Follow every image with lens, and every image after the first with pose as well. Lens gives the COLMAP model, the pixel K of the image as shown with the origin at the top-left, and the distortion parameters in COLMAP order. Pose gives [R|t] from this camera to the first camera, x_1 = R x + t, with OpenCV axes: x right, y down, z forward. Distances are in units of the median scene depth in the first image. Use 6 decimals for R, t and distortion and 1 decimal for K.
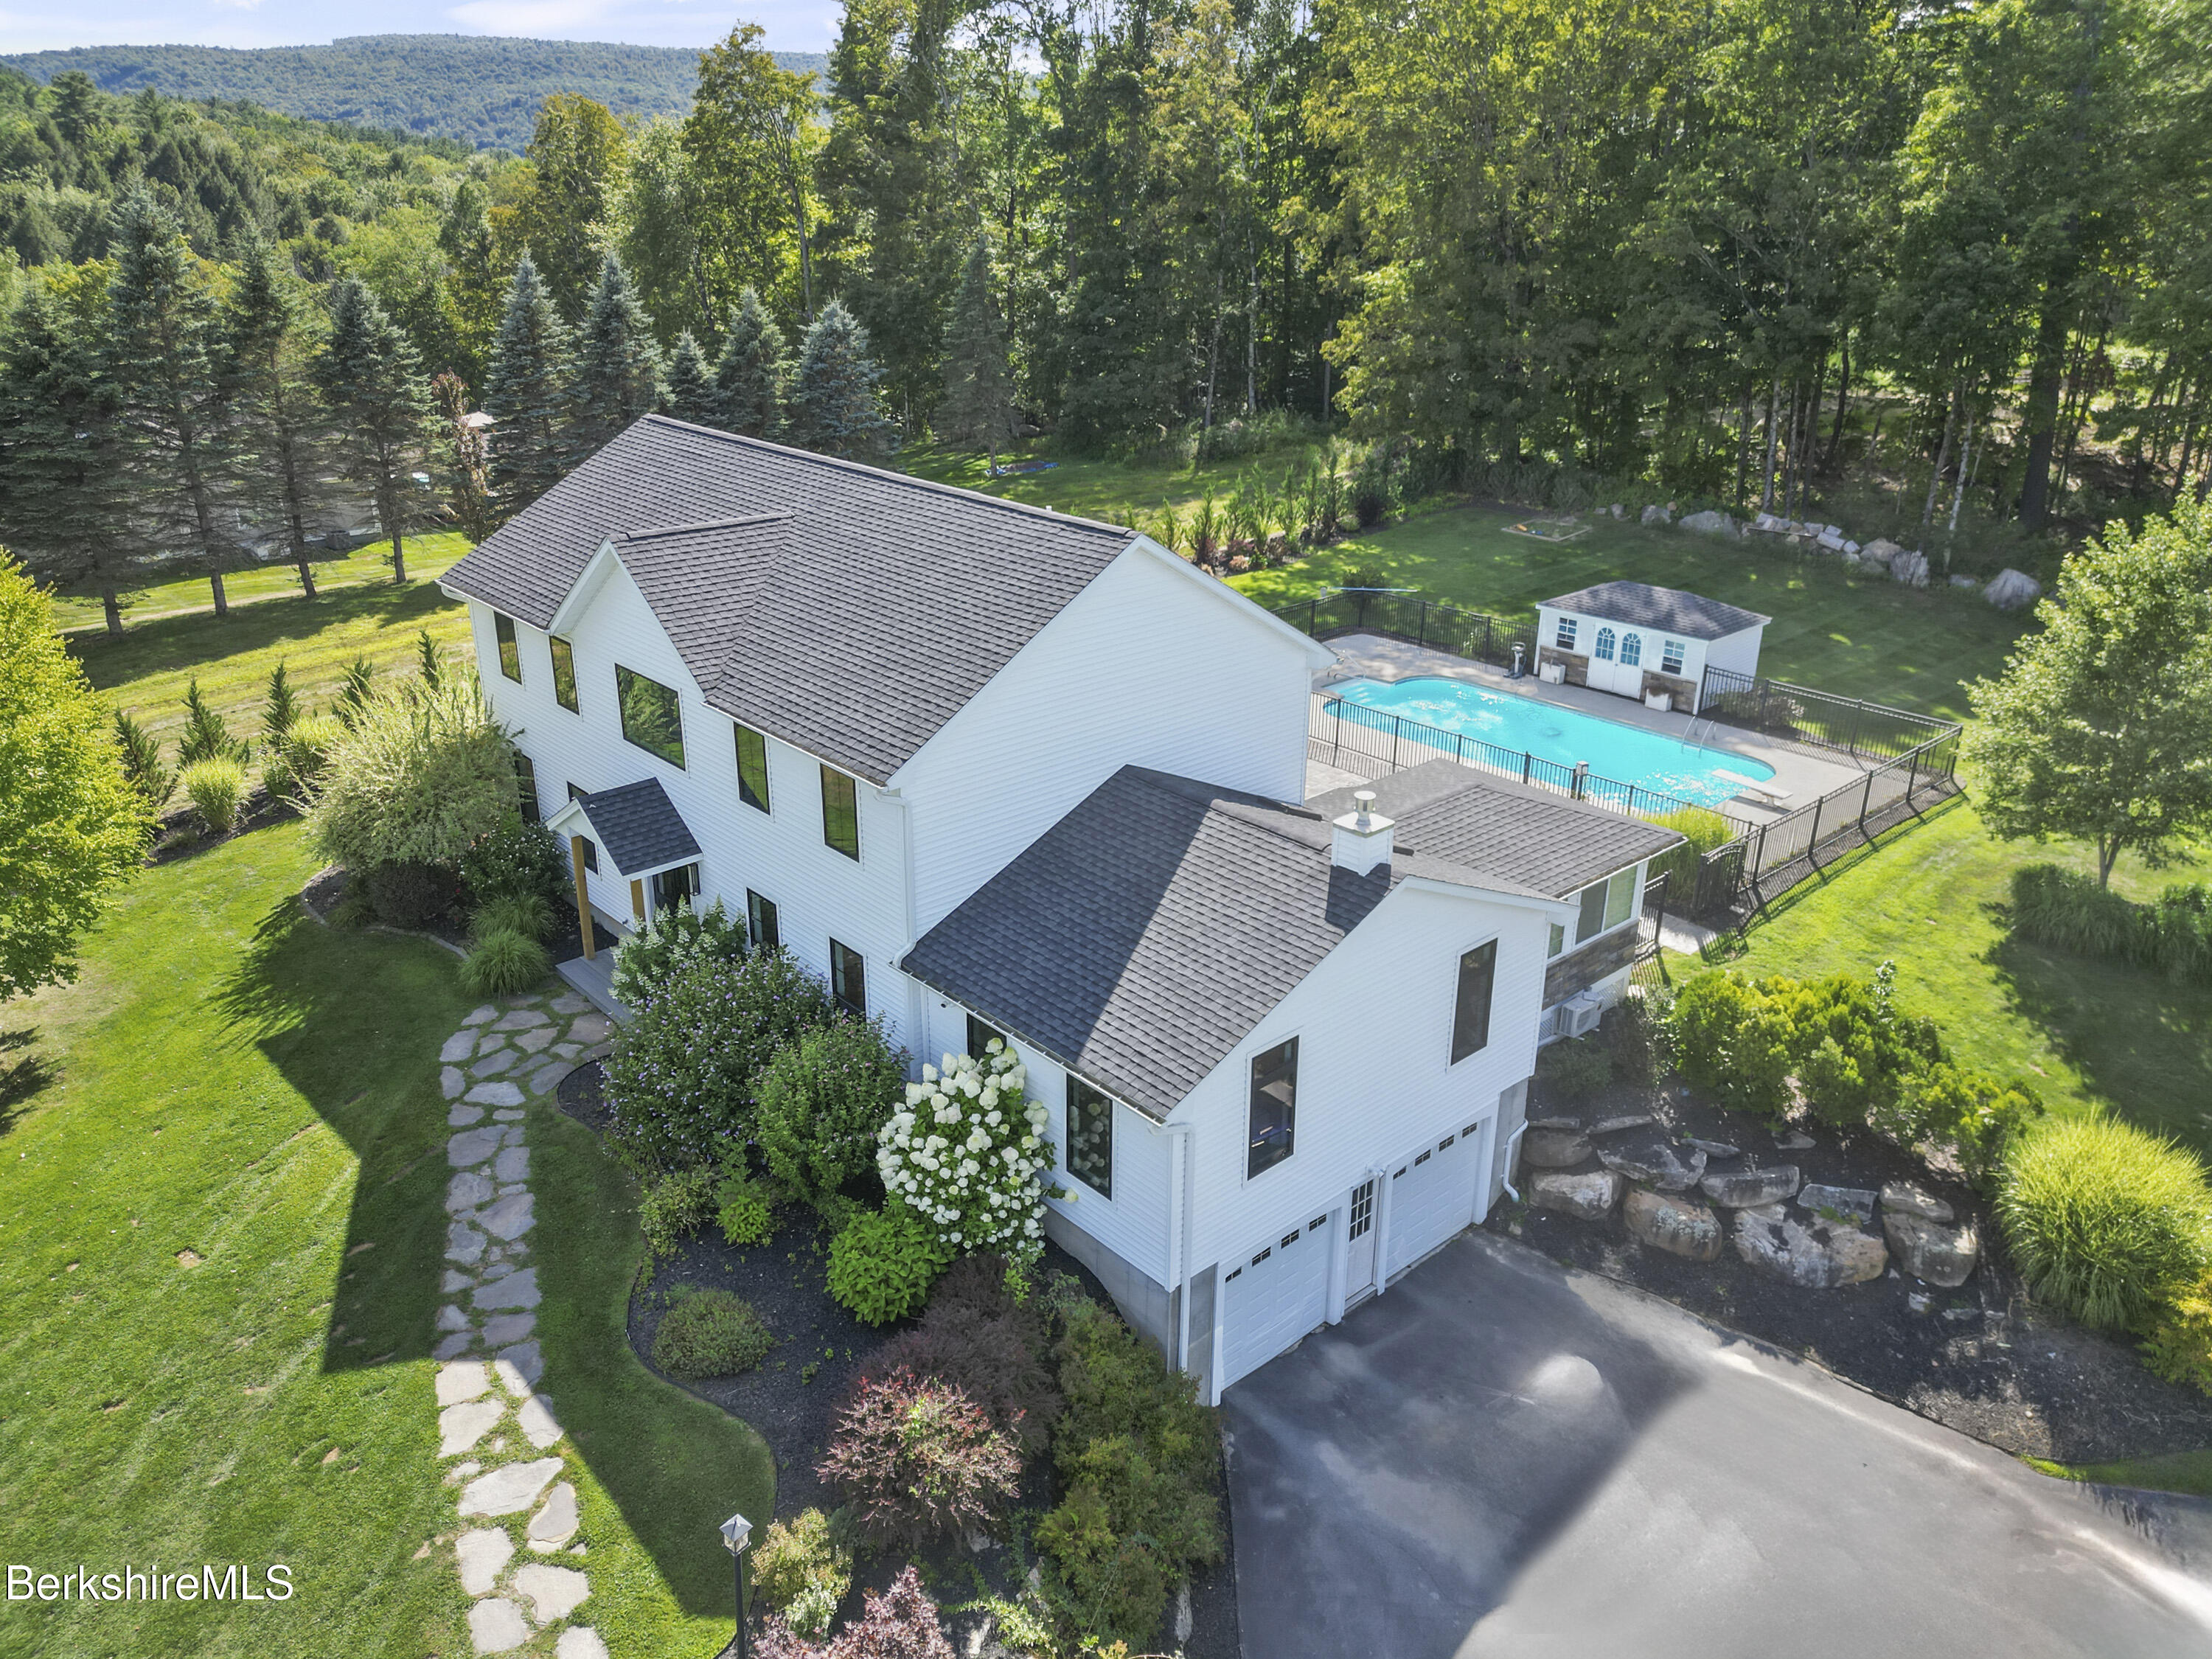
lens RADIAL K [[1631.9, 0, 1105.4], [0, 1631.9, 825.0], [0, 0, 1]] dist [0.047529, -0.021404]
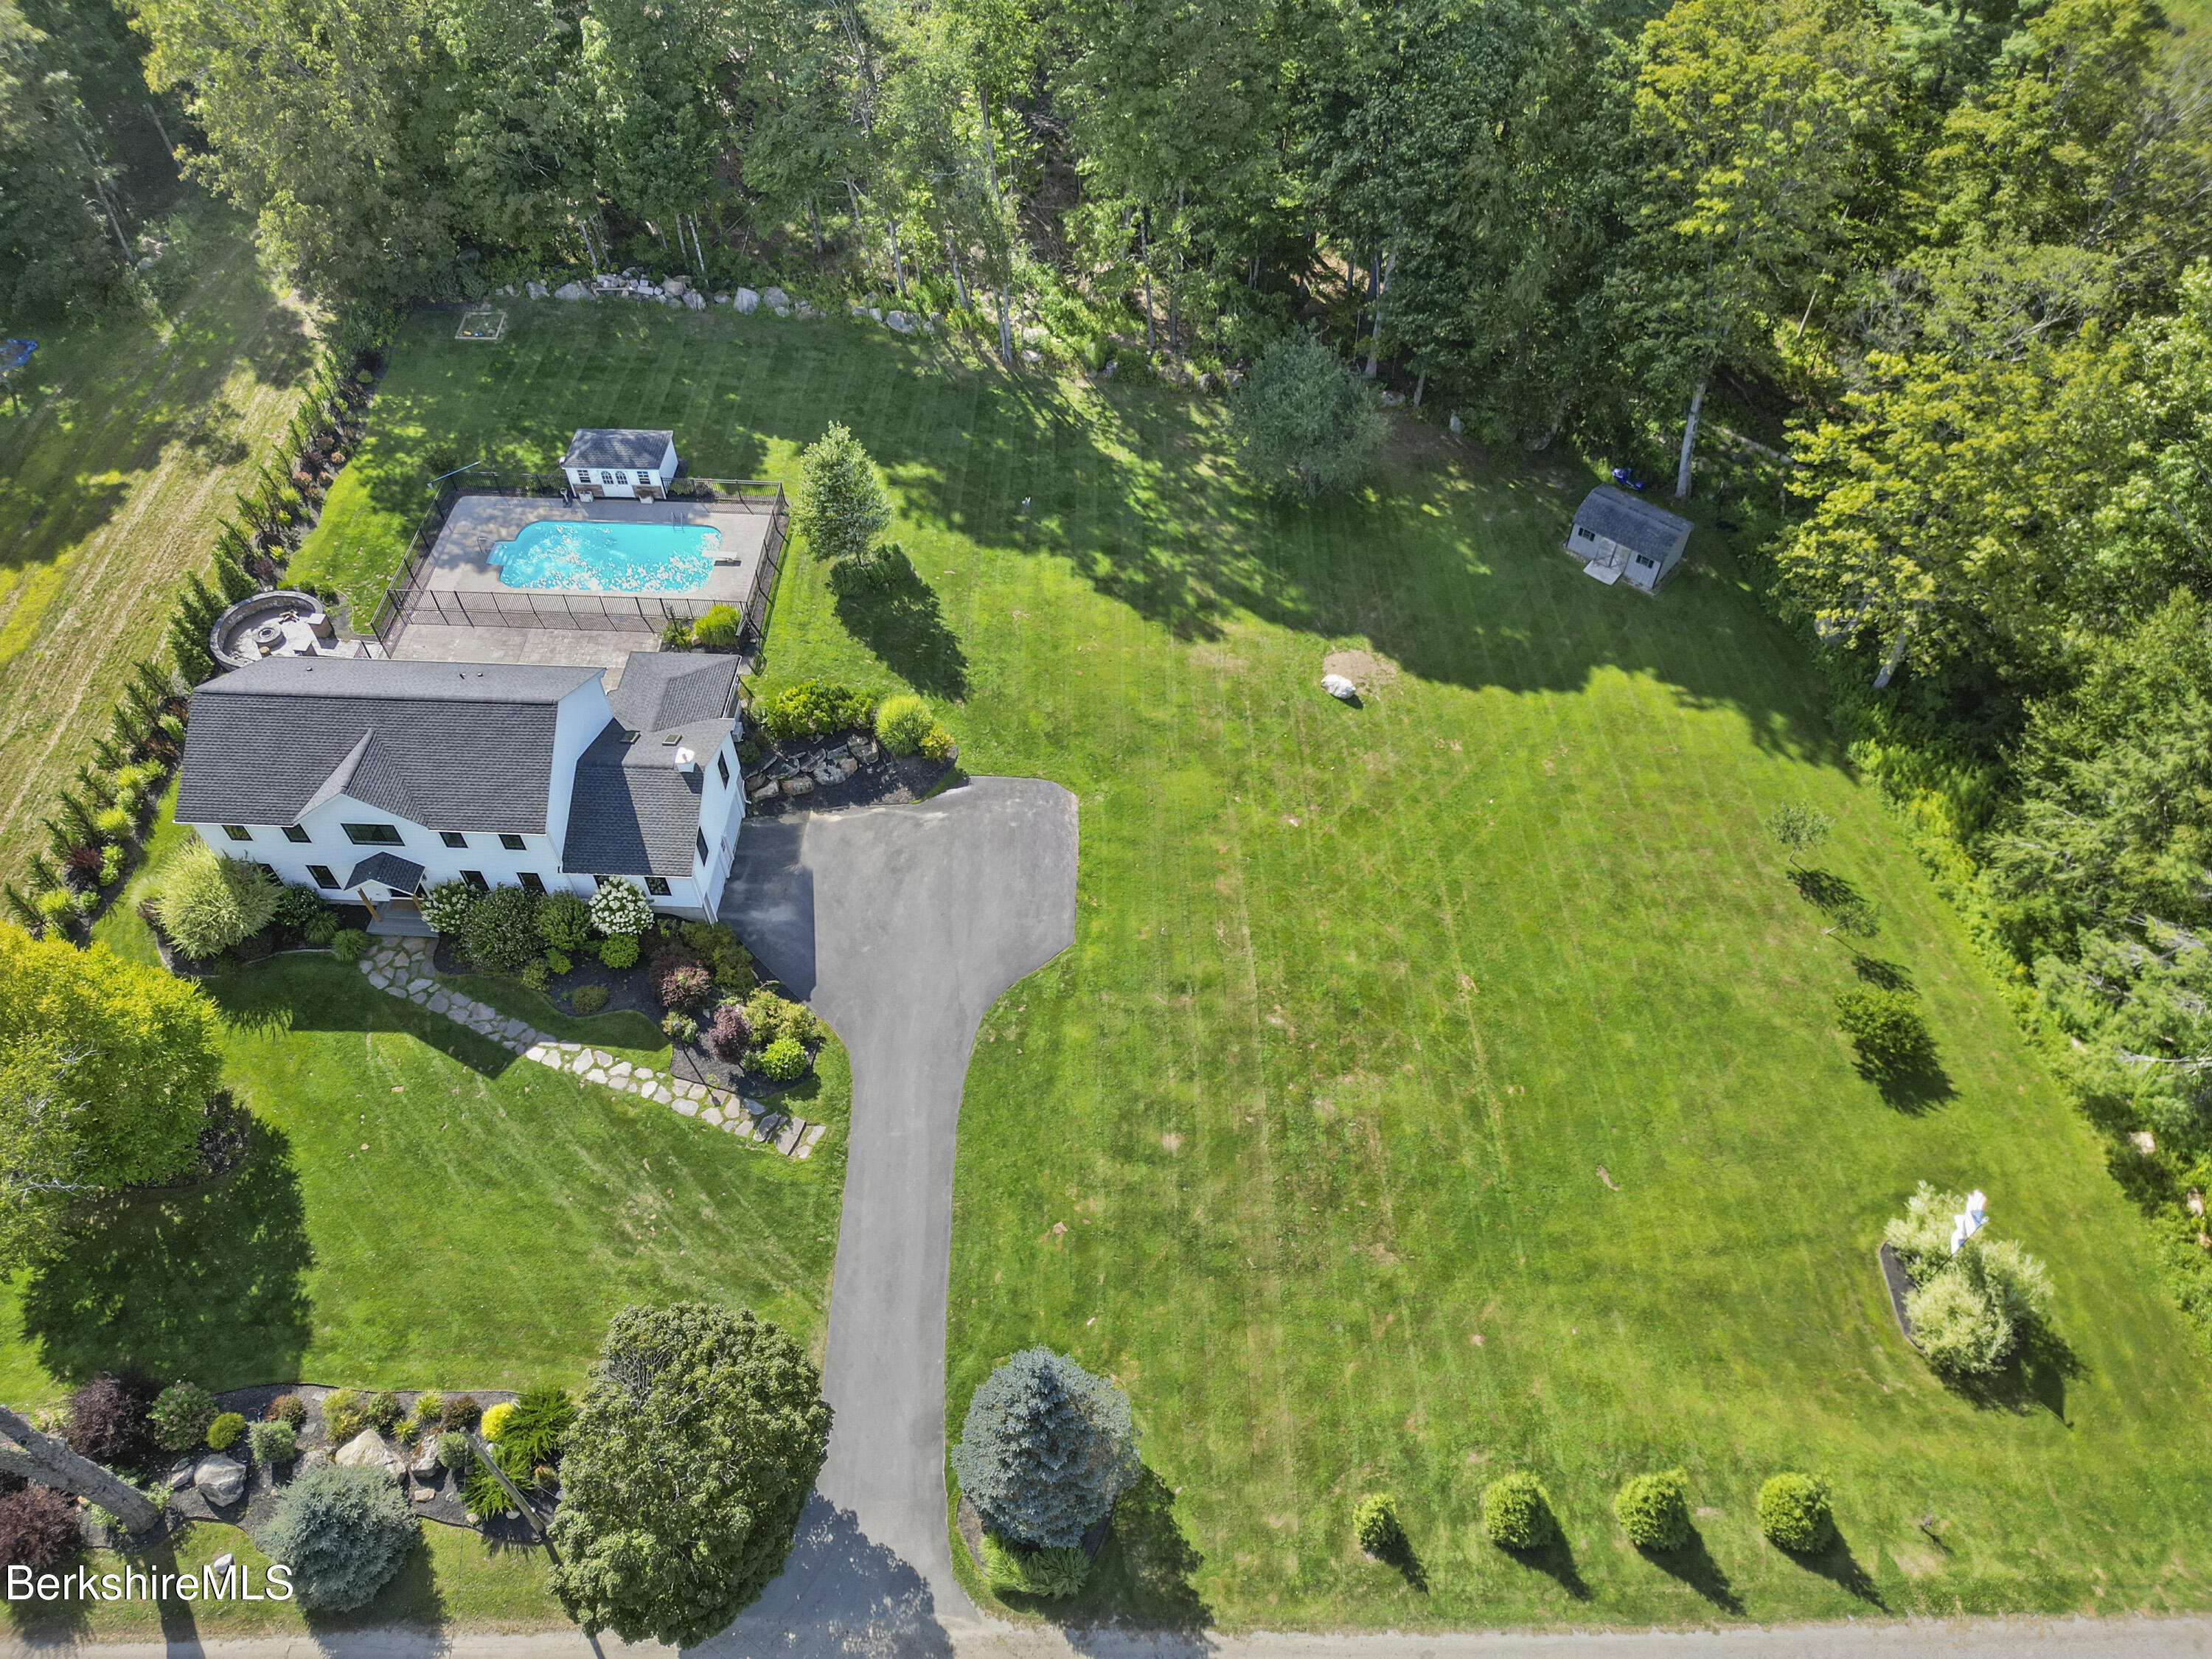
lens RADIAL K [[1480.3, 0, 1112.9], [0, 1480.3, 820.7], [0, 0, 1]] dist [0.039664, -0.006433]
pose [[0.708732, -0.553154, 0.437857, -0.458267], [0.284488, 0.792044, 0.540122, -0.969040], [-0.645573, -0.258237, 0.718713, -1.303052]]
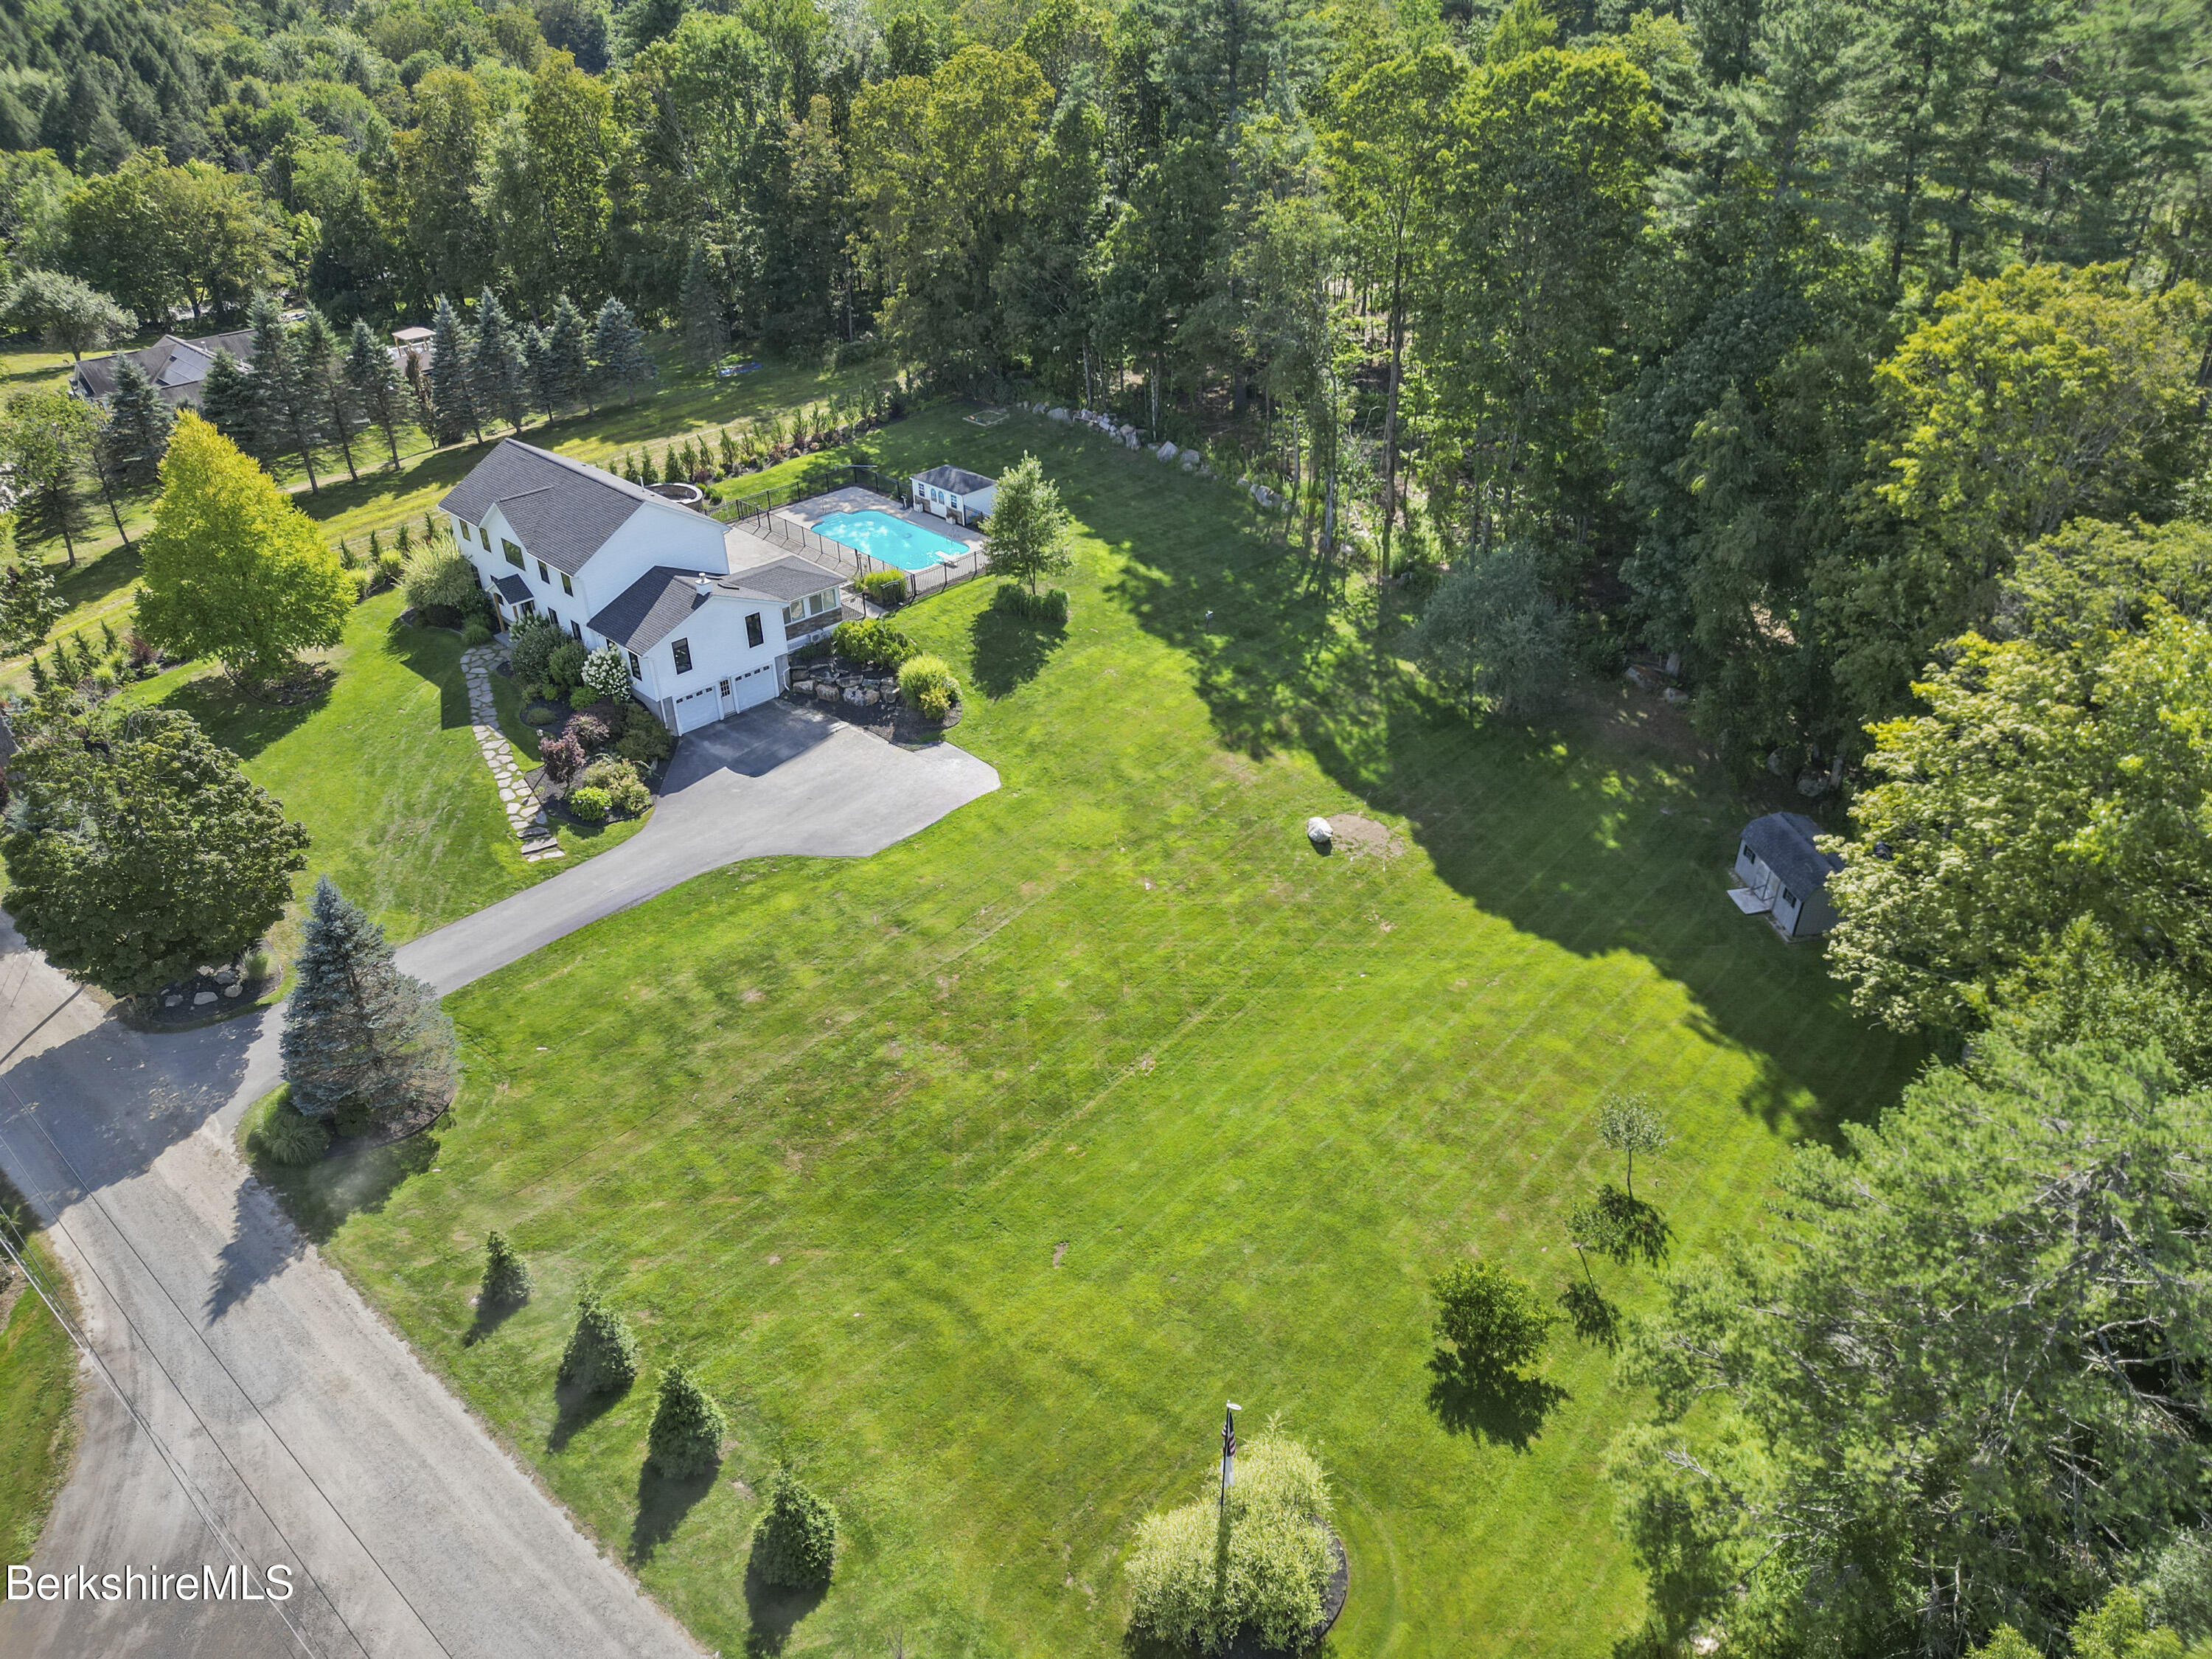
lens RADIAL K [[1480.3, 0, 1112.0], [0, 1480.3, 824.9], [0, 0, 1]] dist [0.039664, -0.006433]
pose [[0.997362, -0.049025, 0.053540, 0.716318], [0.038987, 0.983864, 0.174621, -0.009263], [-0.061237, -0.172073, 0.983179, -2.055084]]
